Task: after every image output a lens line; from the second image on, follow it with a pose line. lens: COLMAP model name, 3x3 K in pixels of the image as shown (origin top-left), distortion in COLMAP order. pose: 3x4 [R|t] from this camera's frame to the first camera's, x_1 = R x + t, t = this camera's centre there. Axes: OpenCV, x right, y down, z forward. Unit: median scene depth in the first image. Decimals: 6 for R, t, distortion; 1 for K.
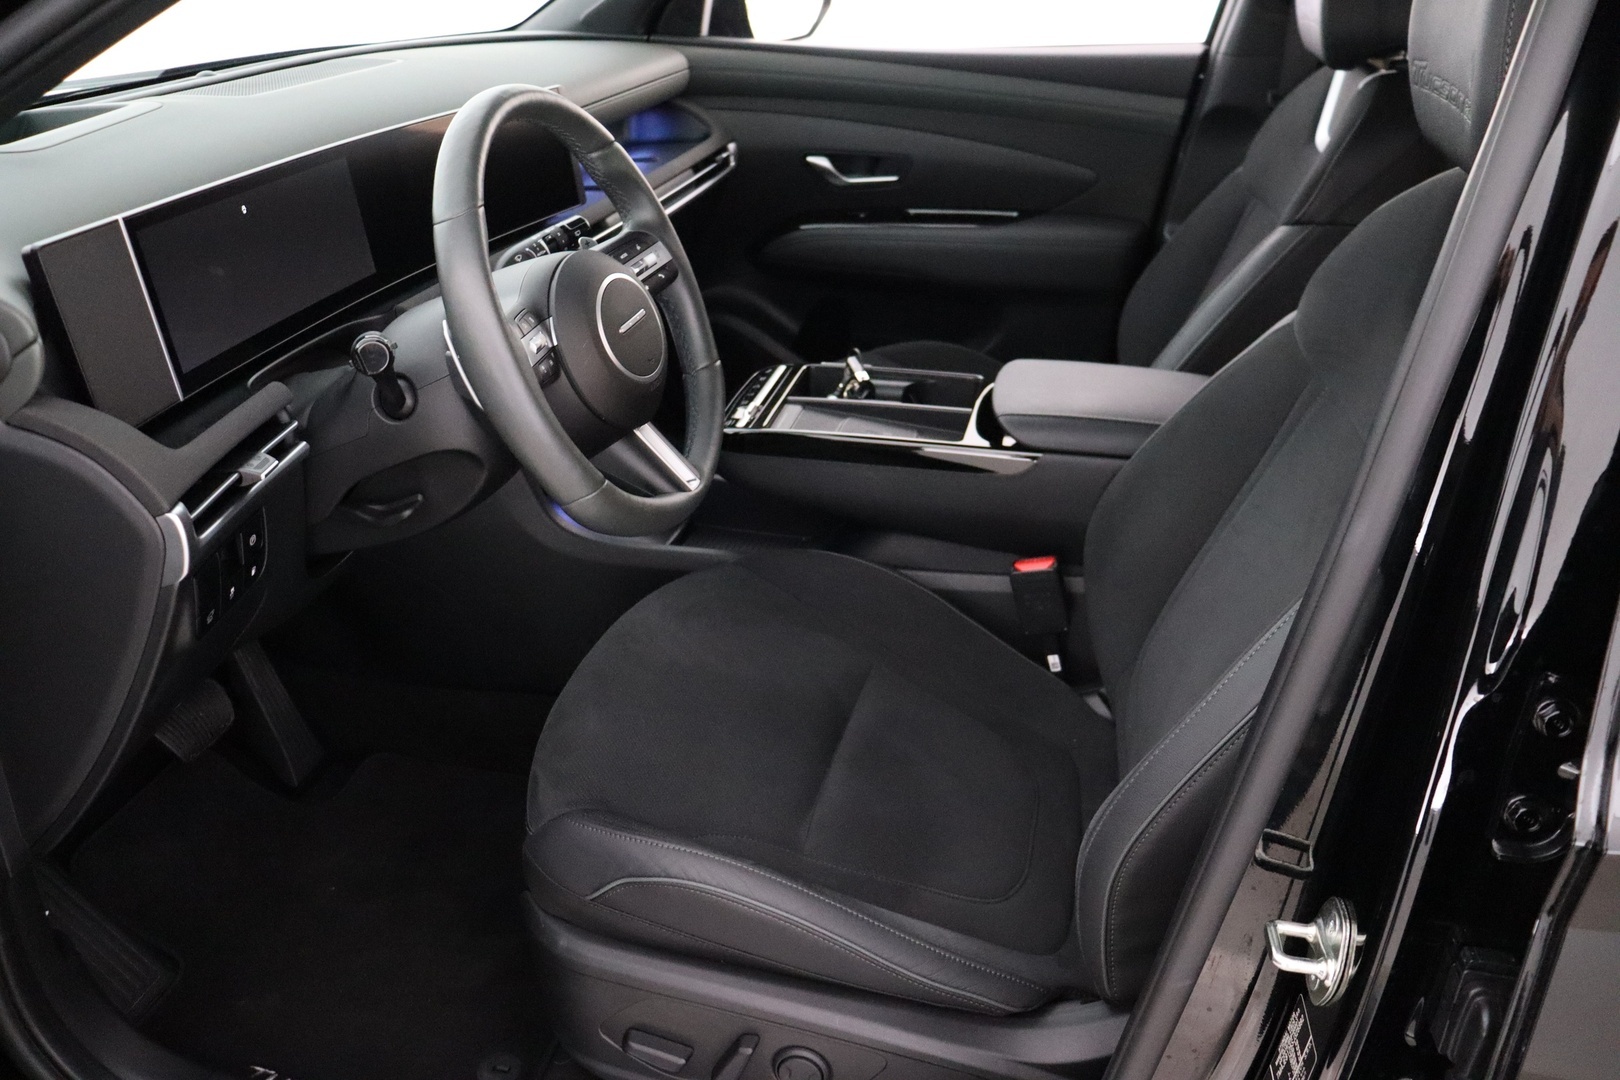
lens RADIAL K [[1361.0, 0, 834.7], [0, 1361.0, 504.5], [0, 0, 1]] dist [-0.165037, 0.176740]
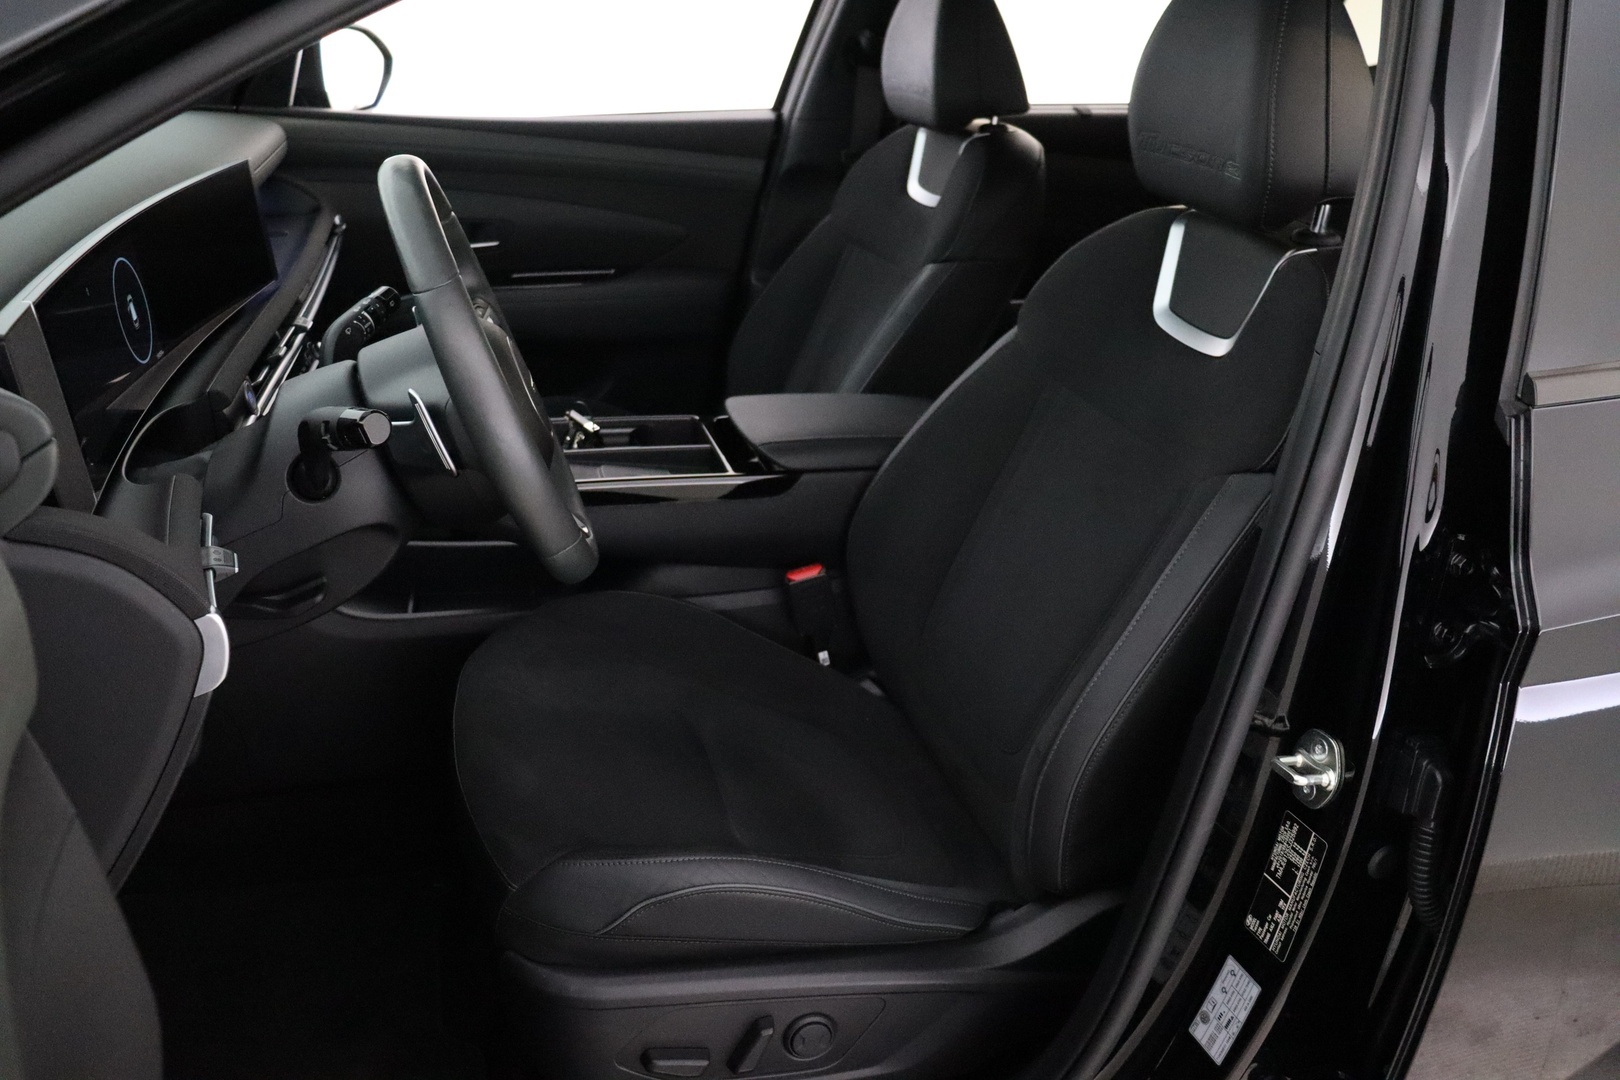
lens RADIAL K [[1361.0, 0, 834.7], [0, 1361.0, 504.5], [0, 0, 1]] dist [-0.165037, 0.176740]
pose [[0.877039, -0.123712, 0.464218, -0.322145], [0.143842, 0.989568, -0.008044, 0.000789], [-0.458381, 0.073829, 0.885684, -0.013579]]
